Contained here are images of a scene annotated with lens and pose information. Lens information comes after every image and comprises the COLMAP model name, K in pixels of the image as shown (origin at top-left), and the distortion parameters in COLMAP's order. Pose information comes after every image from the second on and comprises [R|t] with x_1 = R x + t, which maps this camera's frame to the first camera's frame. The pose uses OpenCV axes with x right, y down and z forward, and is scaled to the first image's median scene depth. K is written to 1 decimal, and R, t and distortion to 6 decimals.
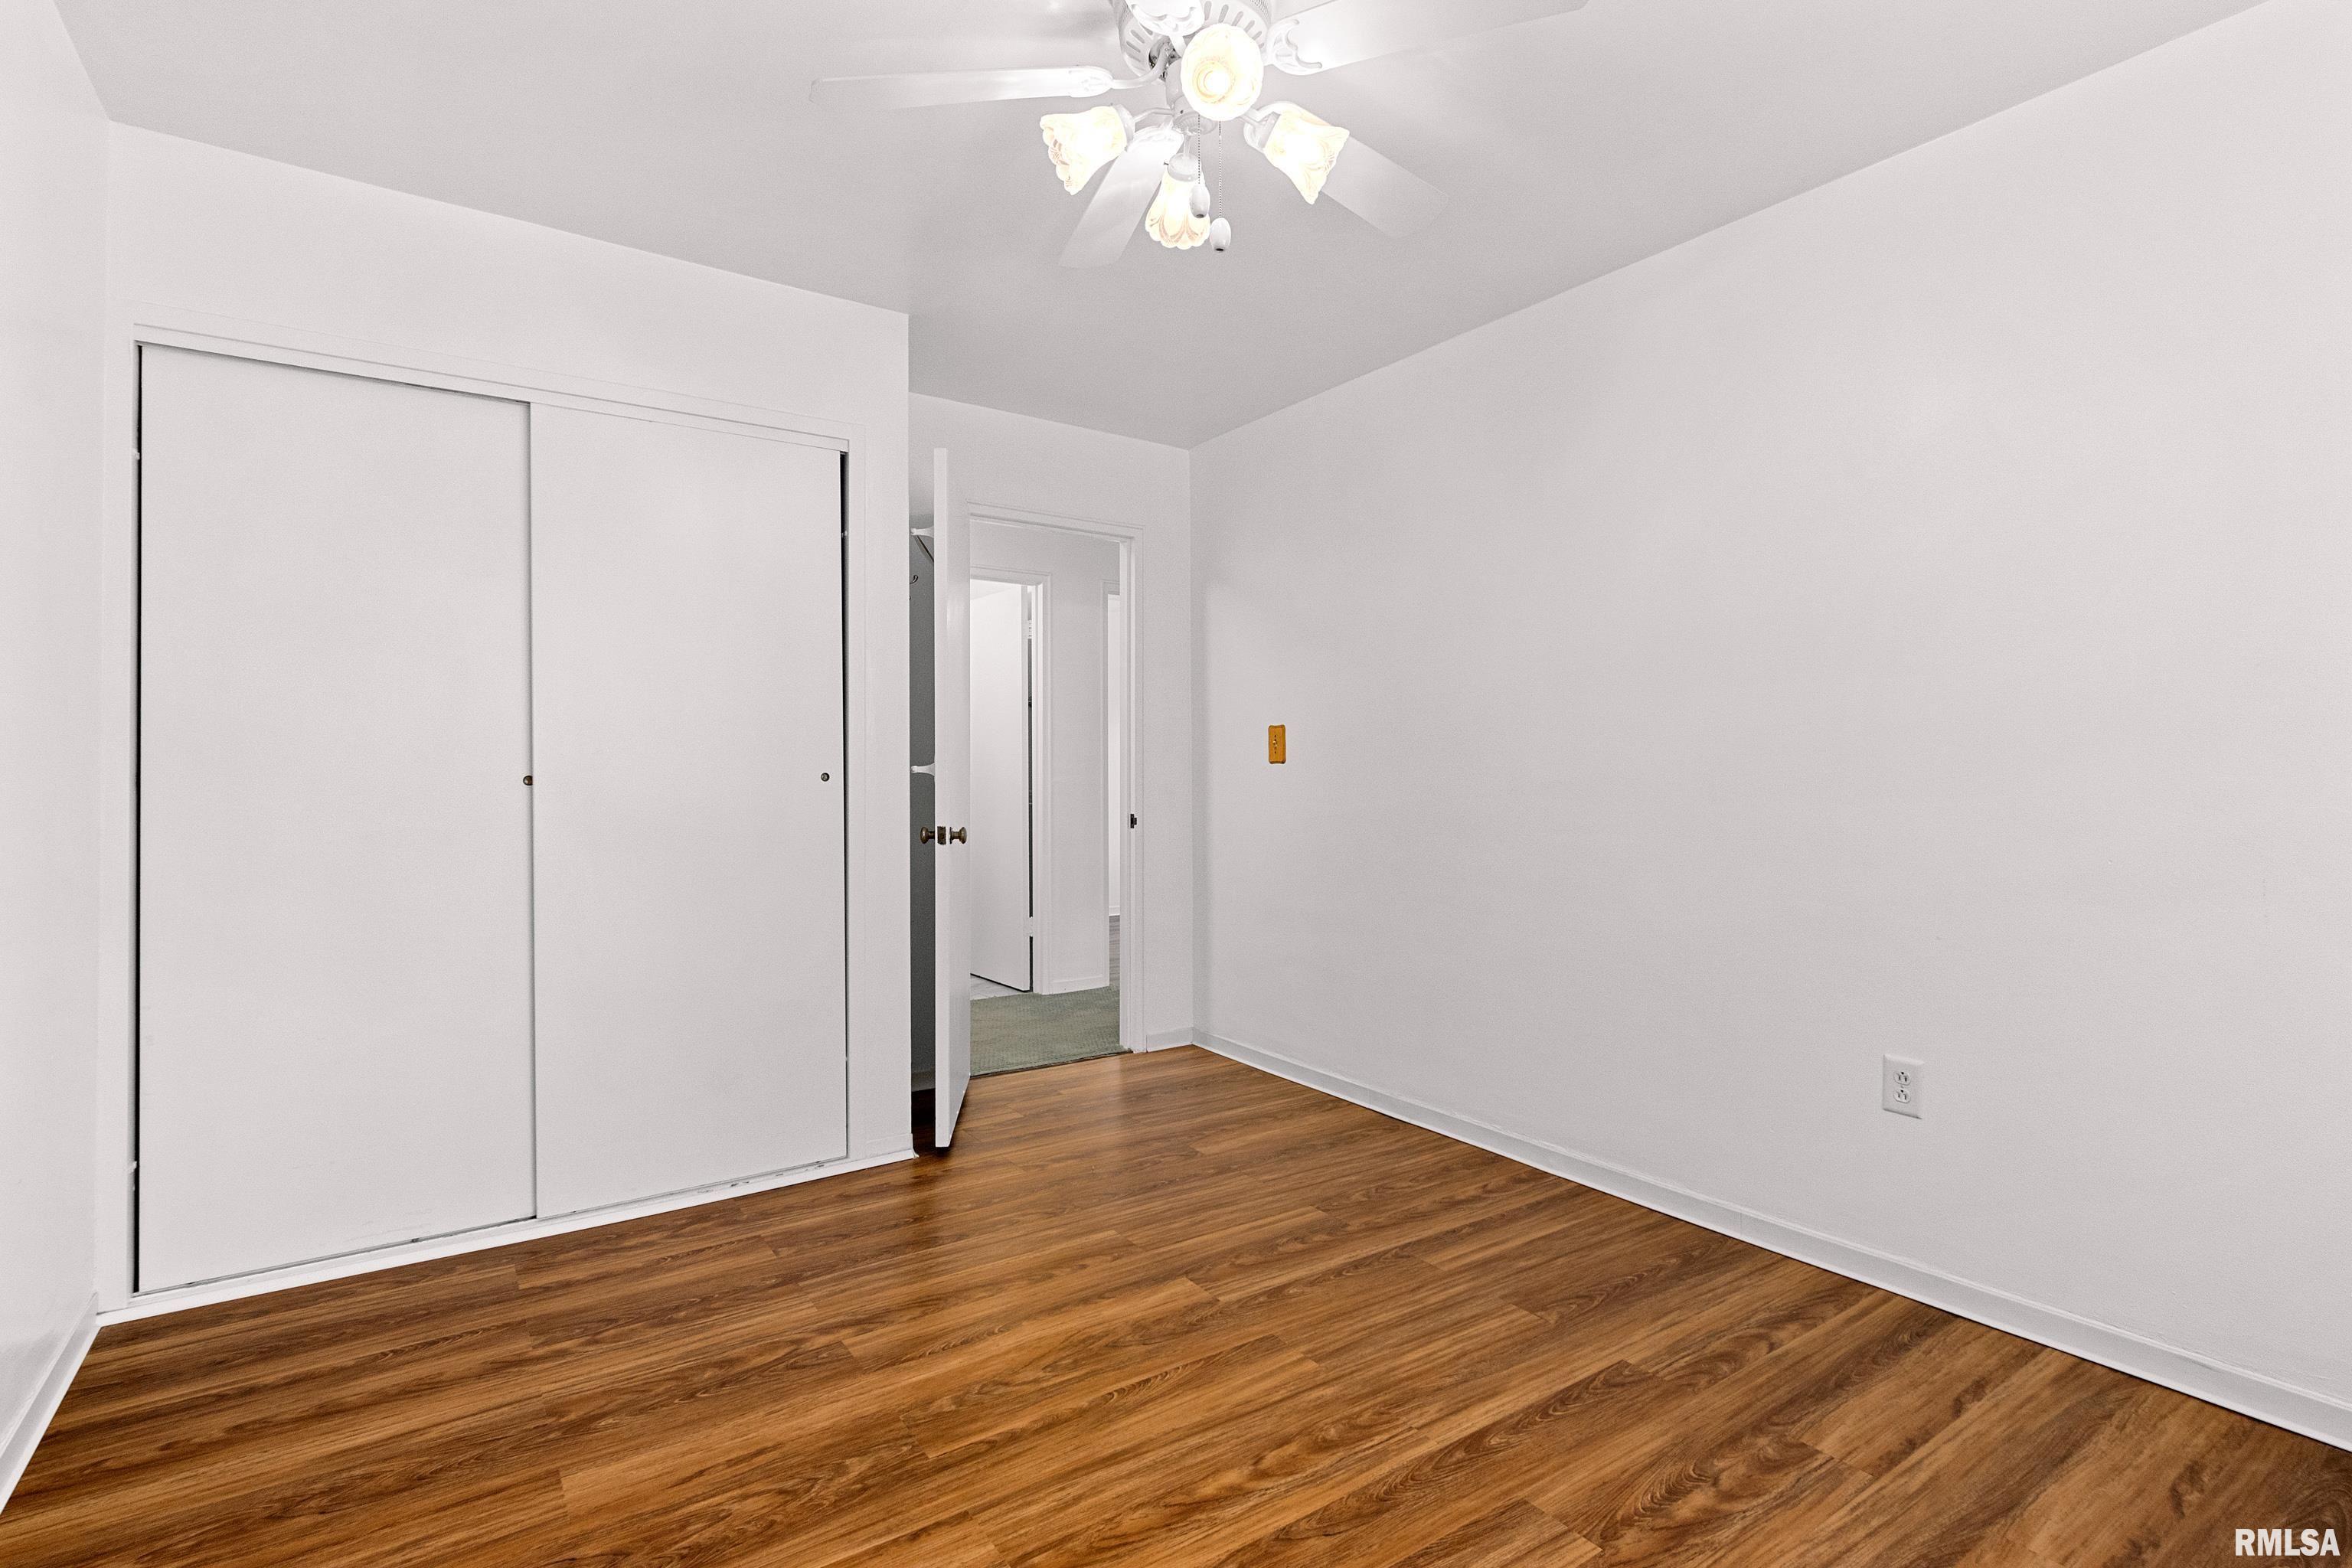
lens RADIAL K [[1097.5, 0, 1130.2], [0, 1097.5, 773.5], [0, 0, 1]] dist [0.005321, -0.004273]
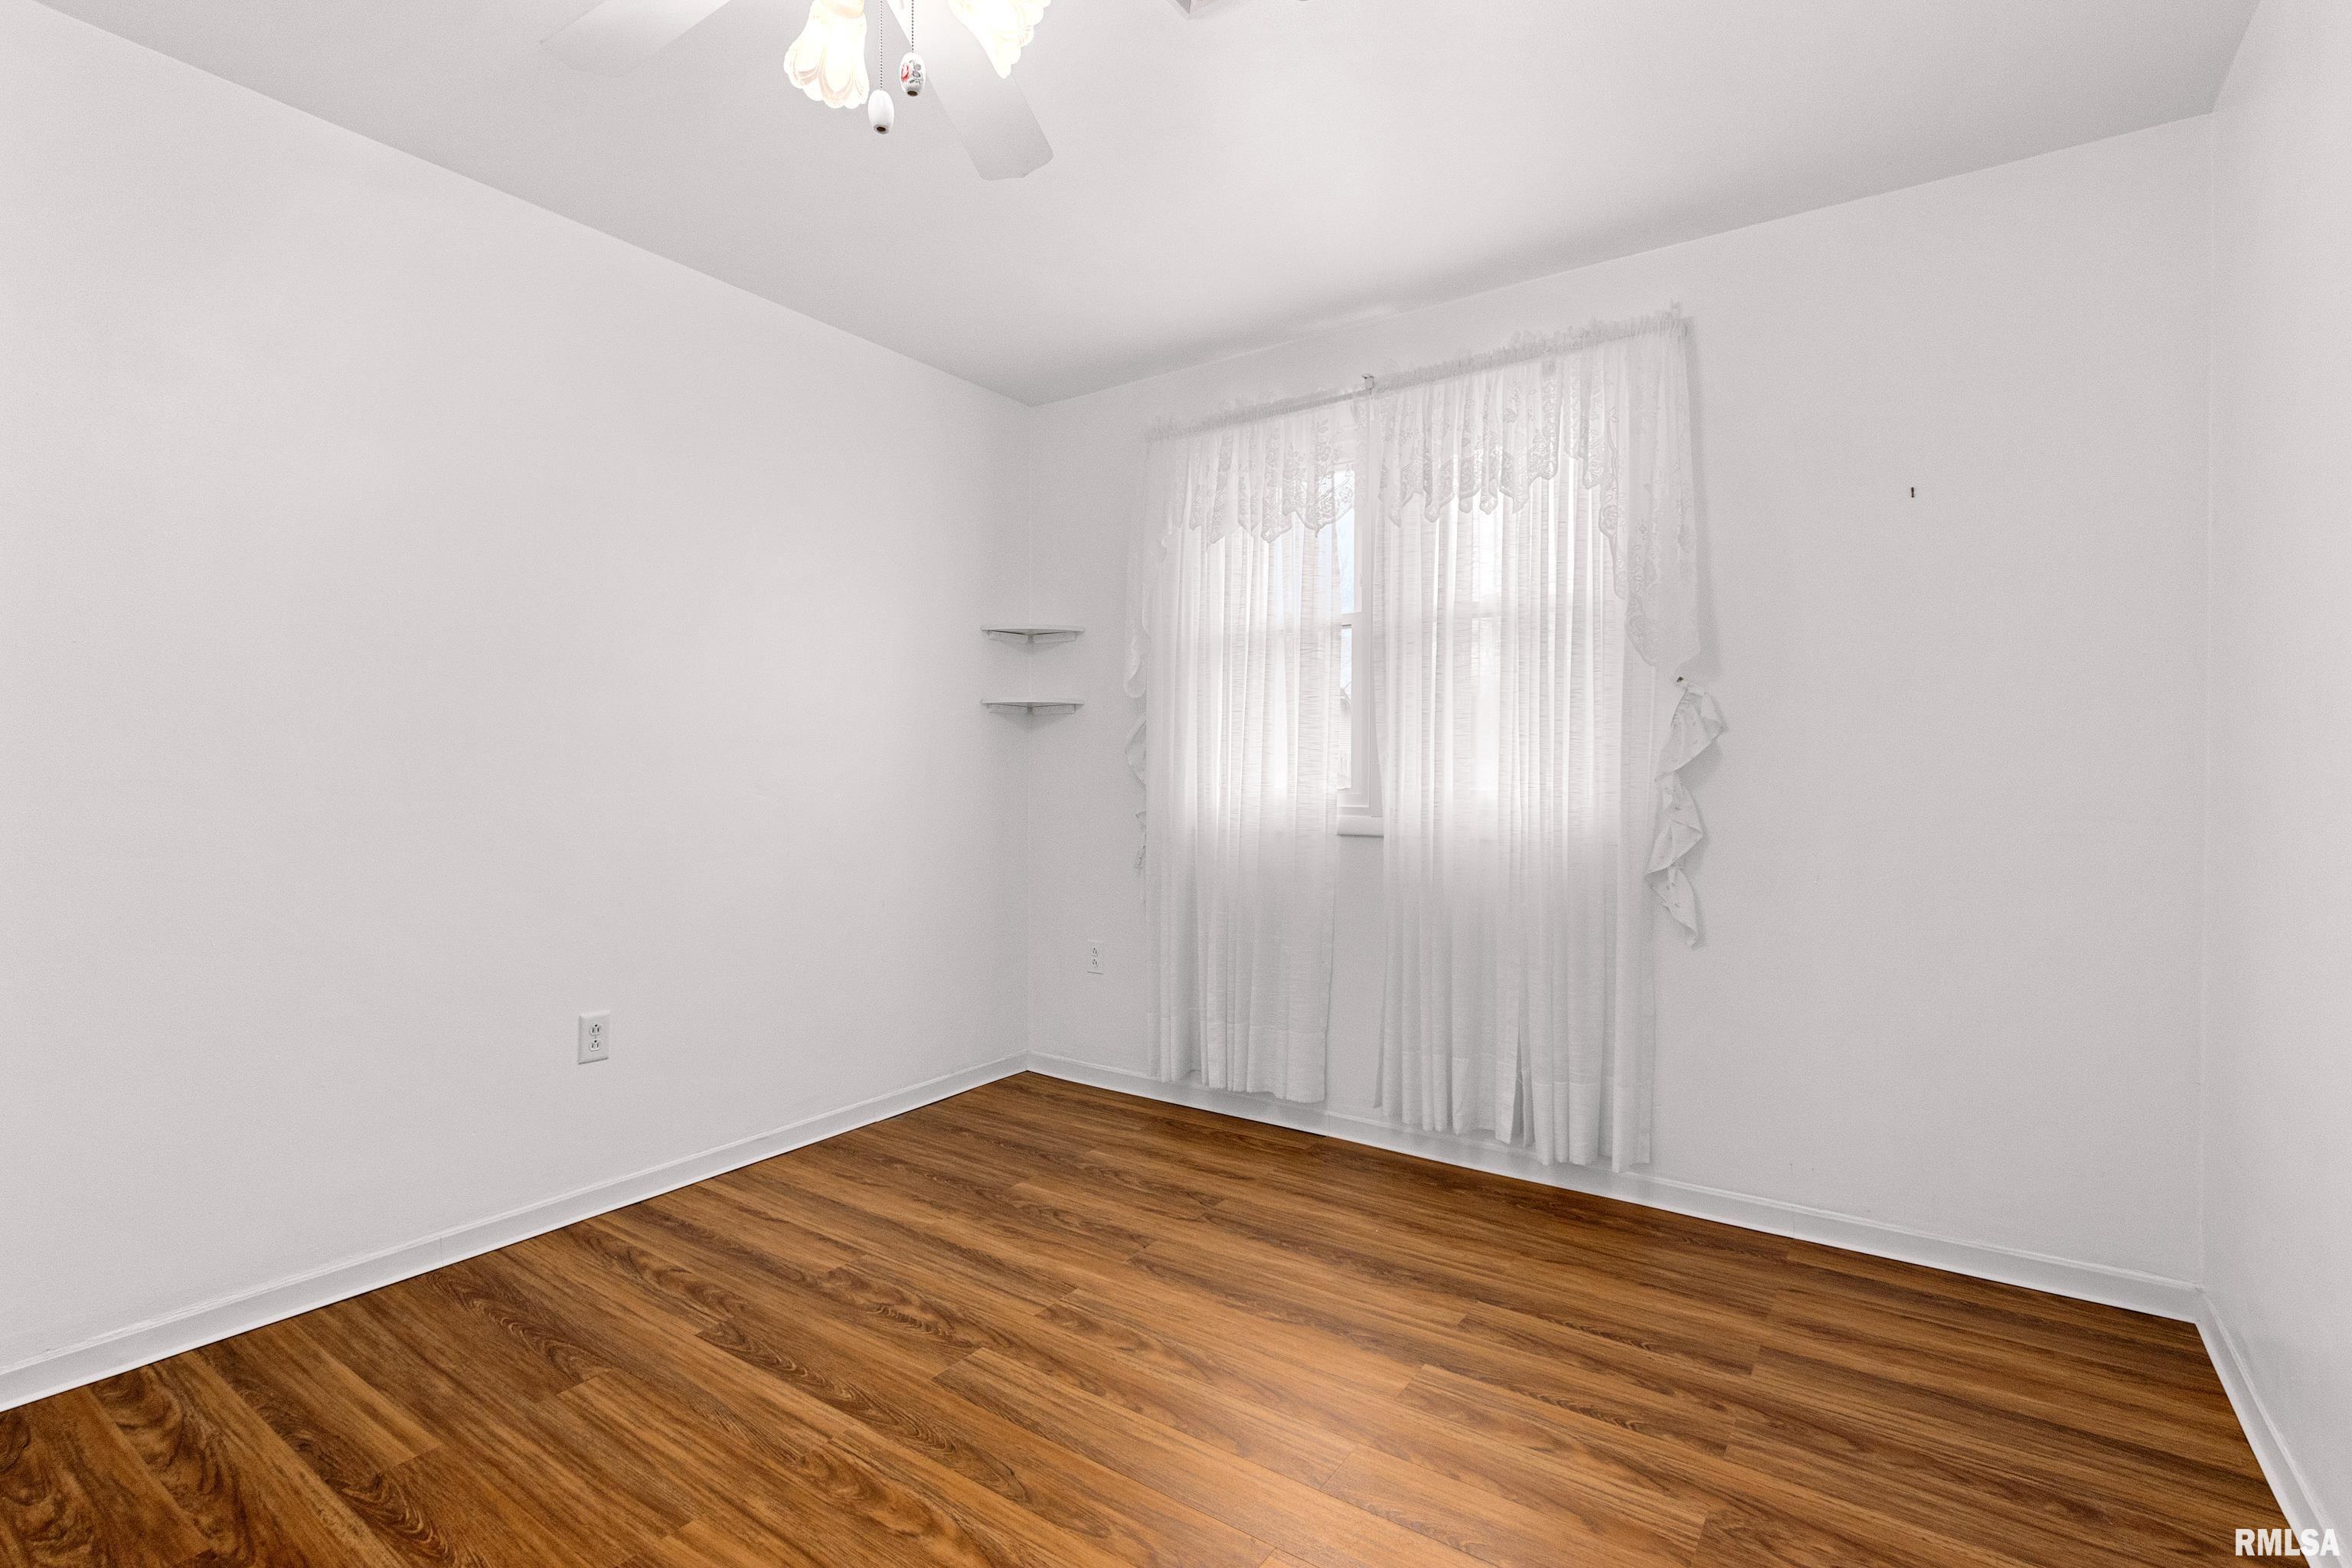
lens RADIAL K [[1097.5, 0, 1174.0], [0, 1097.5, 777.1], [0, 0, 1]] dist [0.005321, -0.004273]
pose [[-0.368628, -0.009980, 0.929523, -0.723578], [-0.003396, 0.999950, 0.009389, -0.005165], [-0.929571, 0.000304, -0.368644, 1.025630]]
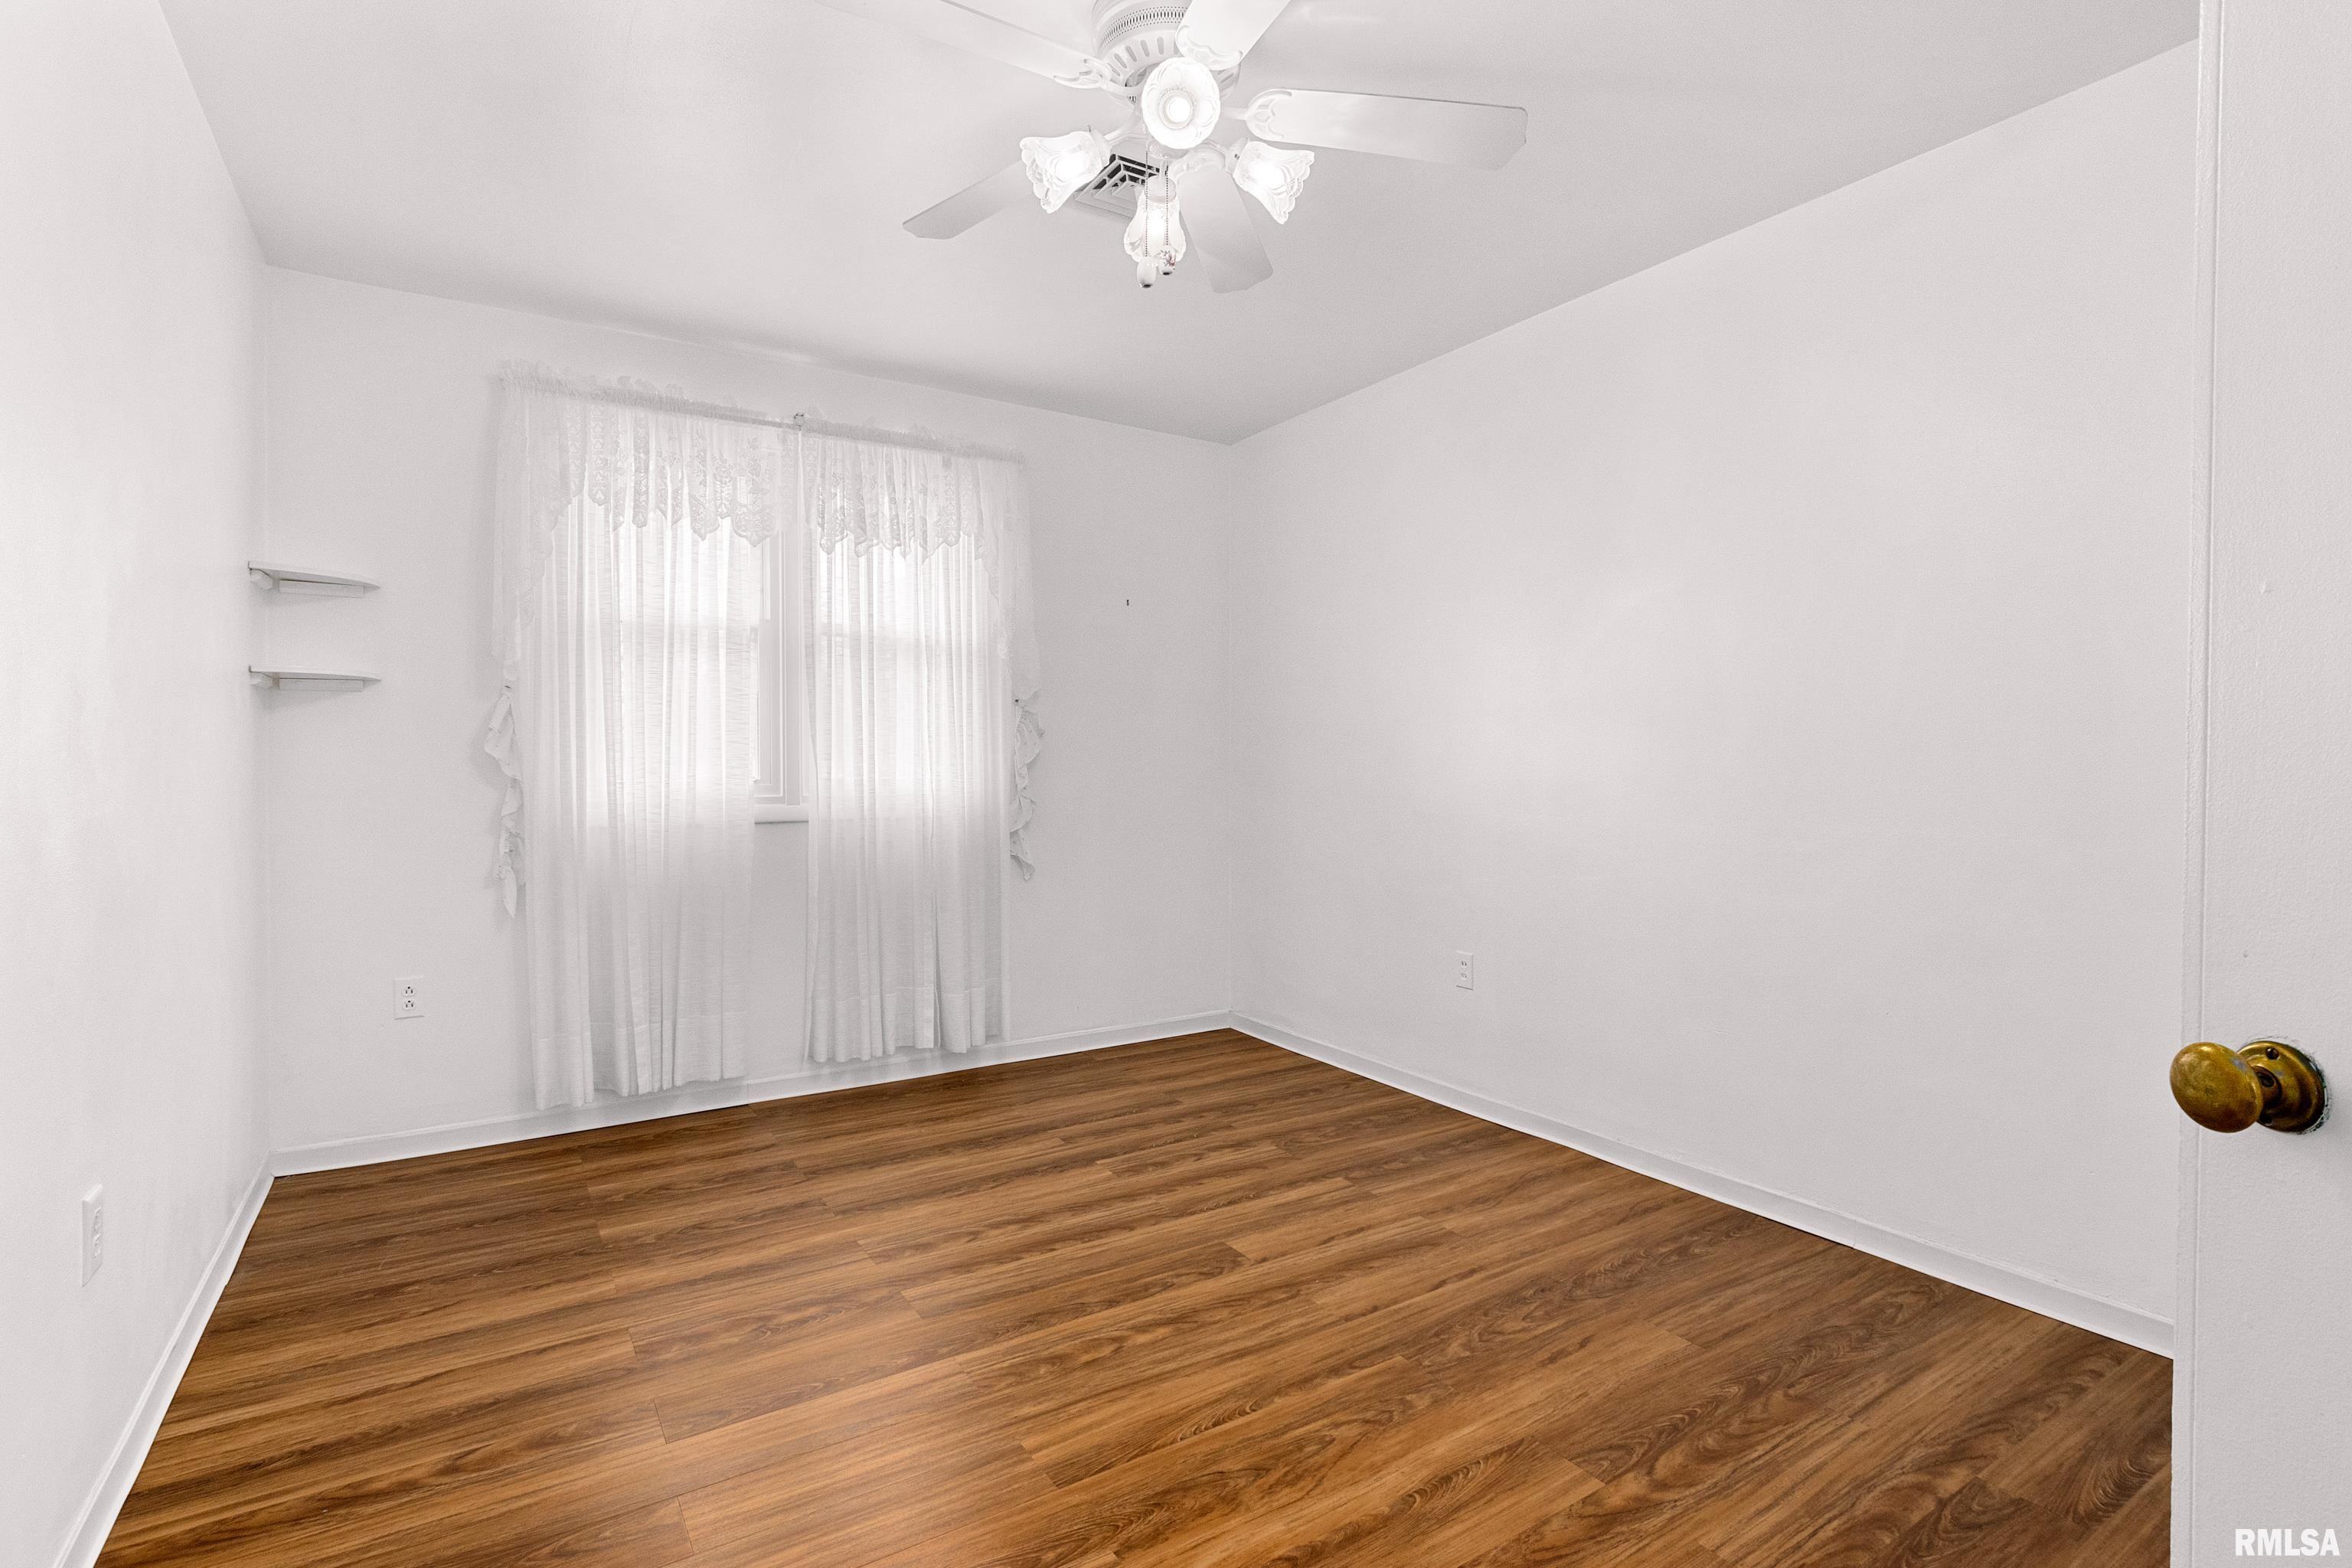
lens RADIAL K [[1097.5, 0, 1133.5], [0, 1097.5, 777.3], [0, 0, 1]] dist [0.005321, -0.004273]
pose [[-0.999568, -0.001540, 0.029361, 0.059750], [-0.001159, 0.999915, 0.012997, -0.002104], [-0.029379, 0.012958, -0.999484, 1.967917]]
